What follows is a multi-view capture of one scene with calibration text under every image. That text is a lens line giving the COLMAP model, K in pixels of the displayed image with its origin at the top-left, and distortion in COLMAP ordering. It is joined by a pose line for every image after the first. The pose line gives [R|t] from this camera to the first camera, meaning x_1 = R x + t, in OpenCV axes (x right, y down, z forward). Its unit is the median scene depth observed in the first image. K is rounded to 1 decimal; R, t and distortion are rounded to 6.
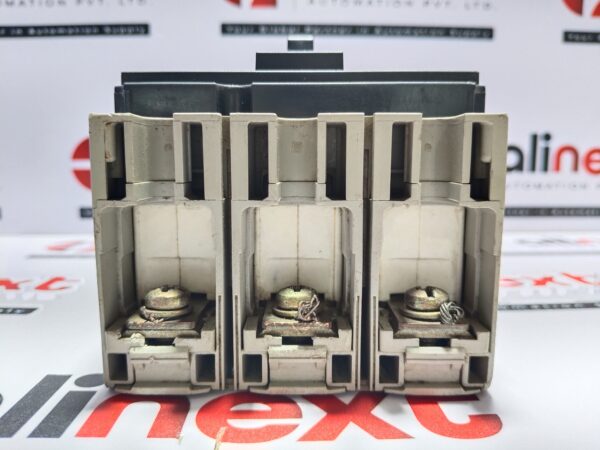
lens RADIAL K [[456.7, 0, 287.8], [0, 456.7, 220.6], [0, 0, 1]] dist [-0.040237, -0.037453]
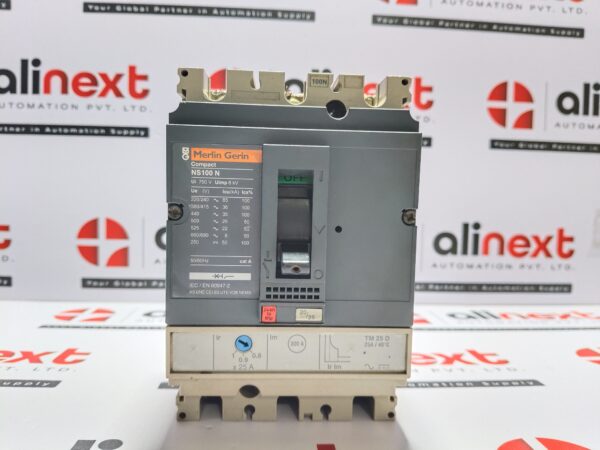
lens RADIAL K [[456.7, 0, 288.8], [0, 456.7, 216.3], [0, 0, 1]] dist [-0.040237, -0.037453]
pose [[0.999108, 0.023142, 0.035308, 0.031896], [-0.020213, 0.996497, -0.081151, -0.107724], [-0.037063, 0.080365, 0.996076, -0.205686]]
